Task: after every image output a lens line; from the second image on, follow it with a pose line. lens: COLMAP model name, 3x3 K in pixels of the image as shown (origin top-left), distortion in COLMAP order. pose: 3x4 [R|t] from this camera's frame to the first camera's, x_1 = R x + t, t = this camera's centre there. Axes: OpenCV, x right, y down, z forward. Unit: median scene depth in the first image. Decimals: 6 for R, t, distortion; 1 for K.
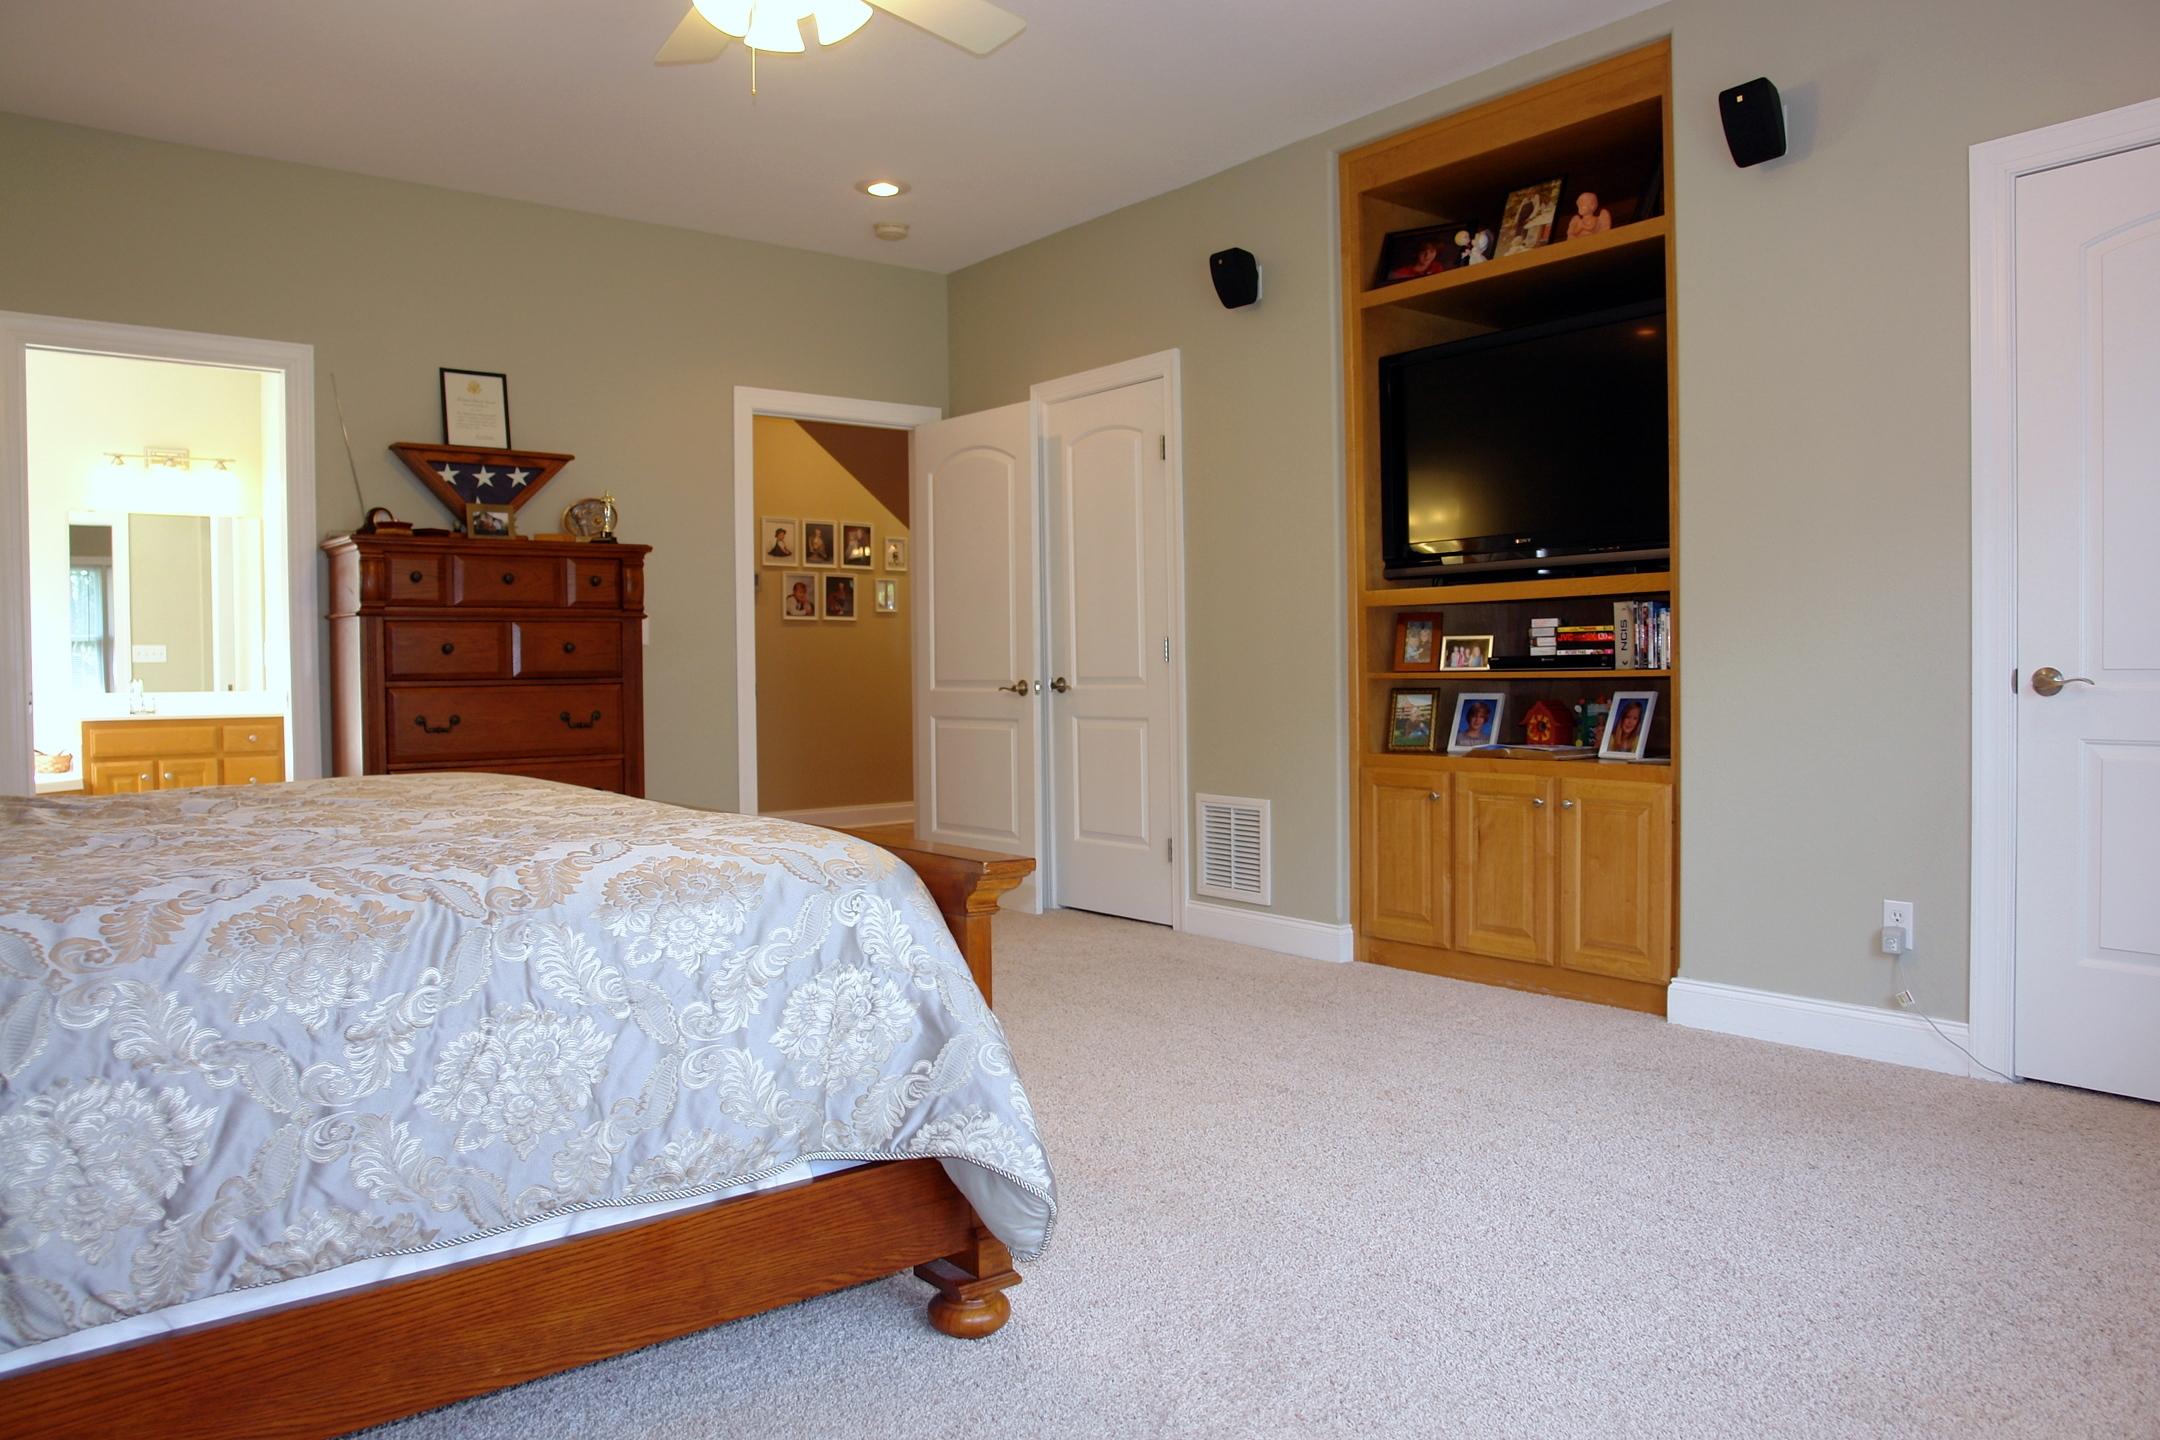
lens RADIAL K [[1502.2, 0, 1073.7], [0, 1502.2, 715.8], [0, 0, 1]] dist [-0.093338, 0.052604]
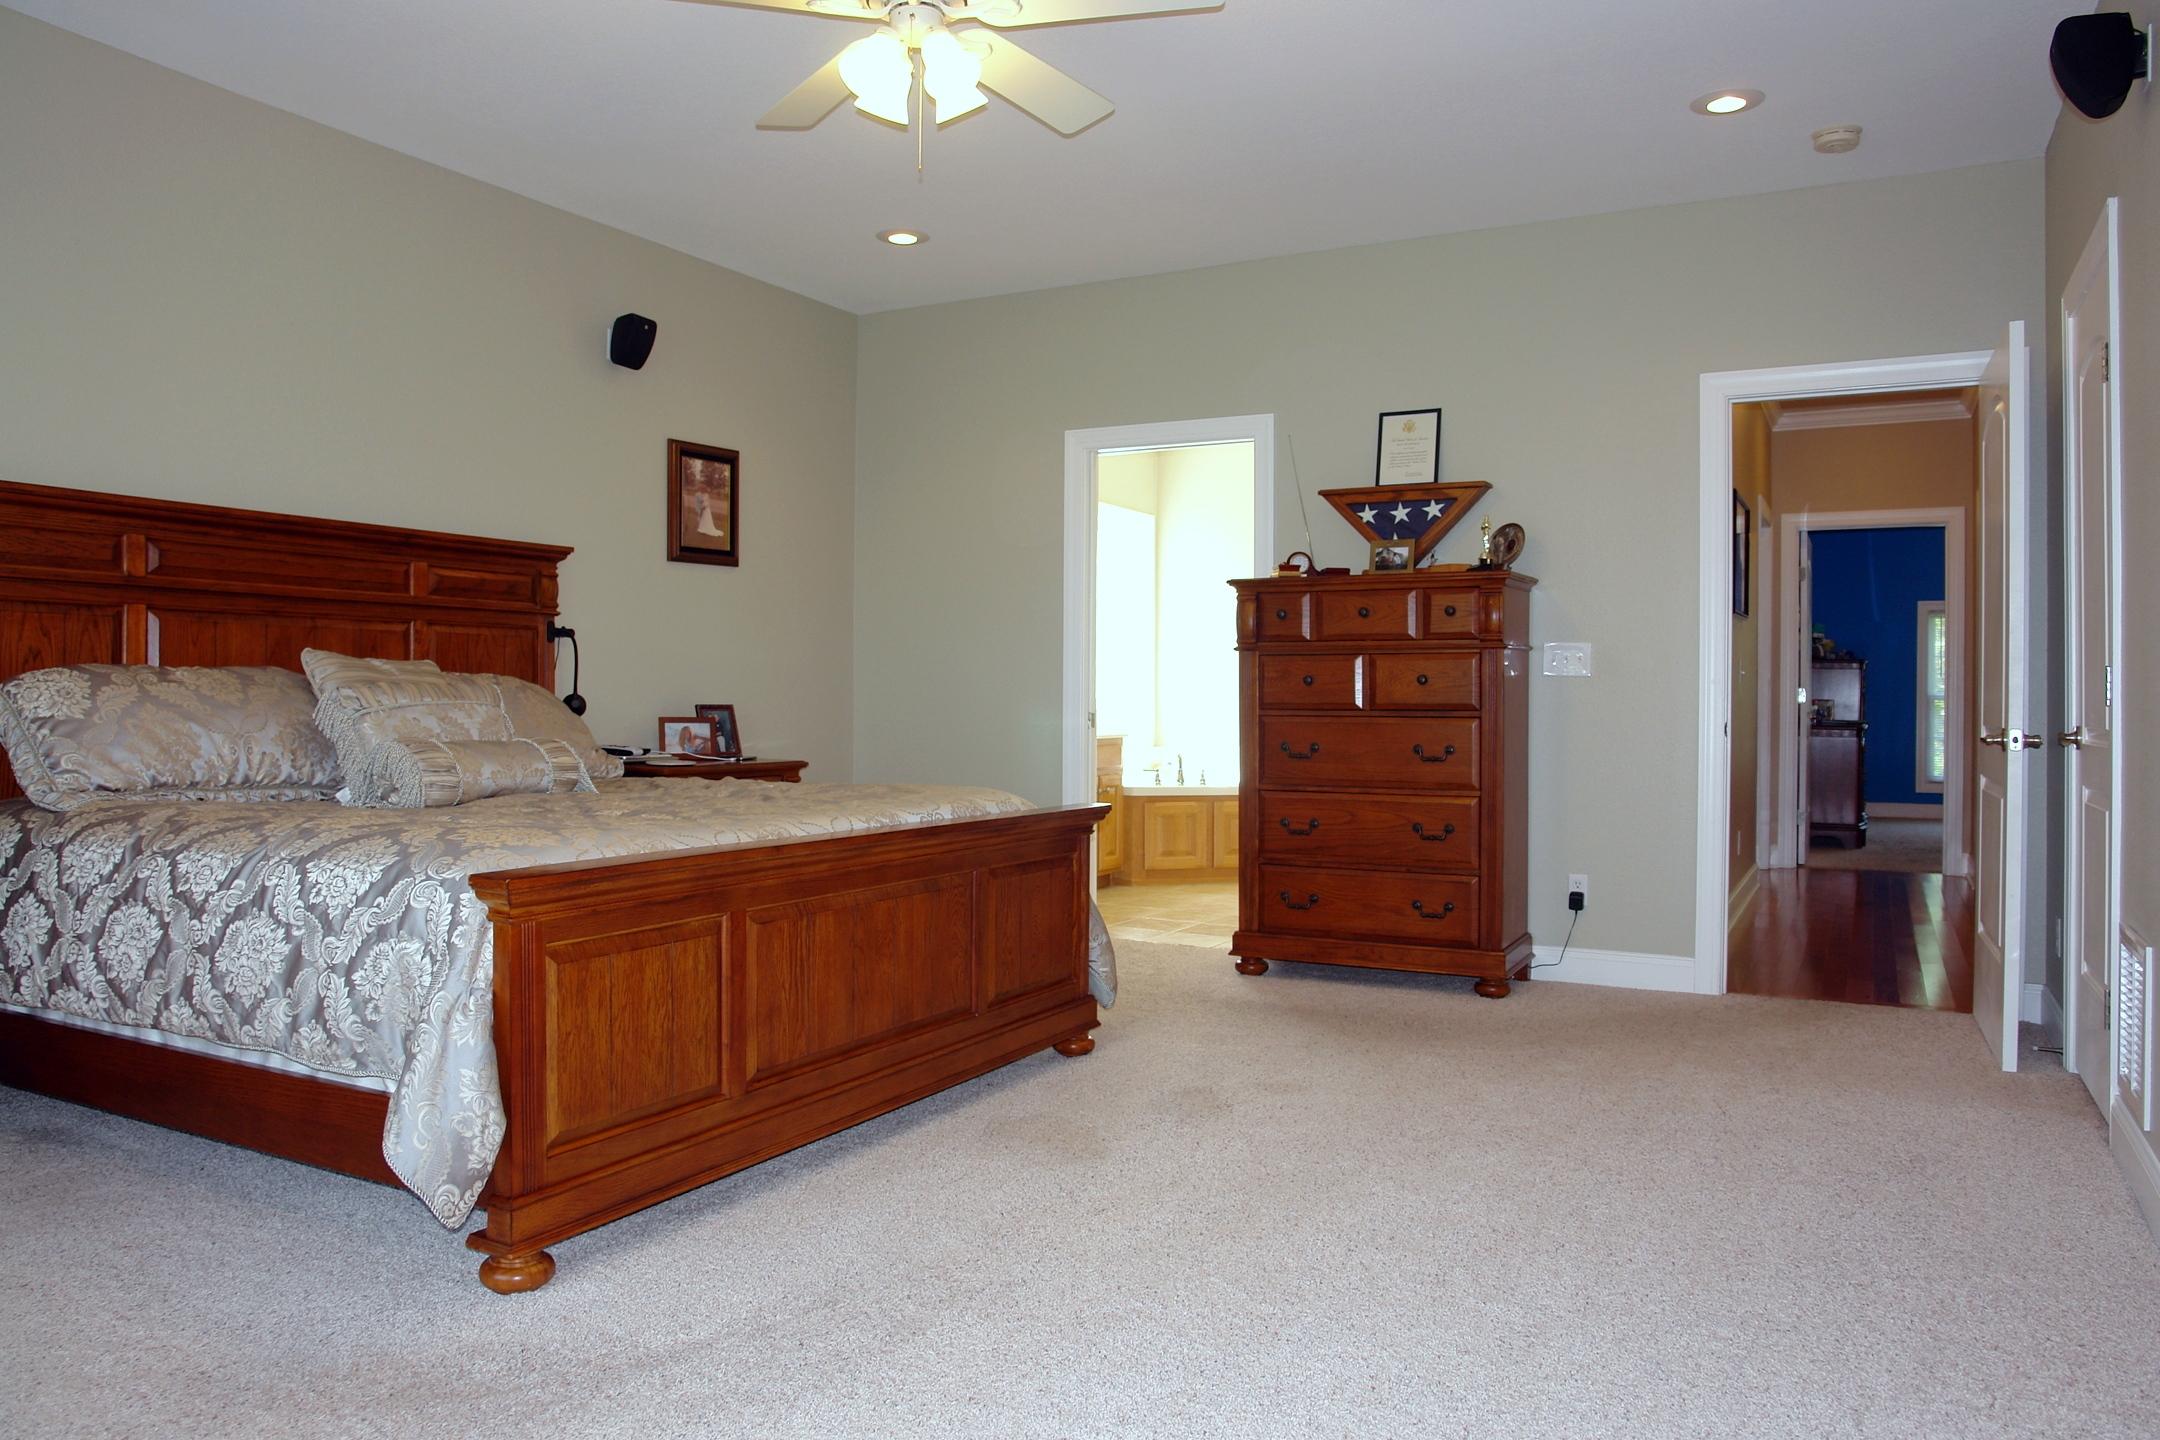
lens RADIAL K [[1502.2, 0, 1072.2], [0, 1502.2, 714.4], [0, 0, 1]] dist [-0.093338, 0.052604]
pose [[0.408513, 0.021801, -0.912492, 0.458054], [-0.038046, 0.999253, 0.006841, -0.020233], [0.911959, 0.031922, 0.409037, 0.372132]]
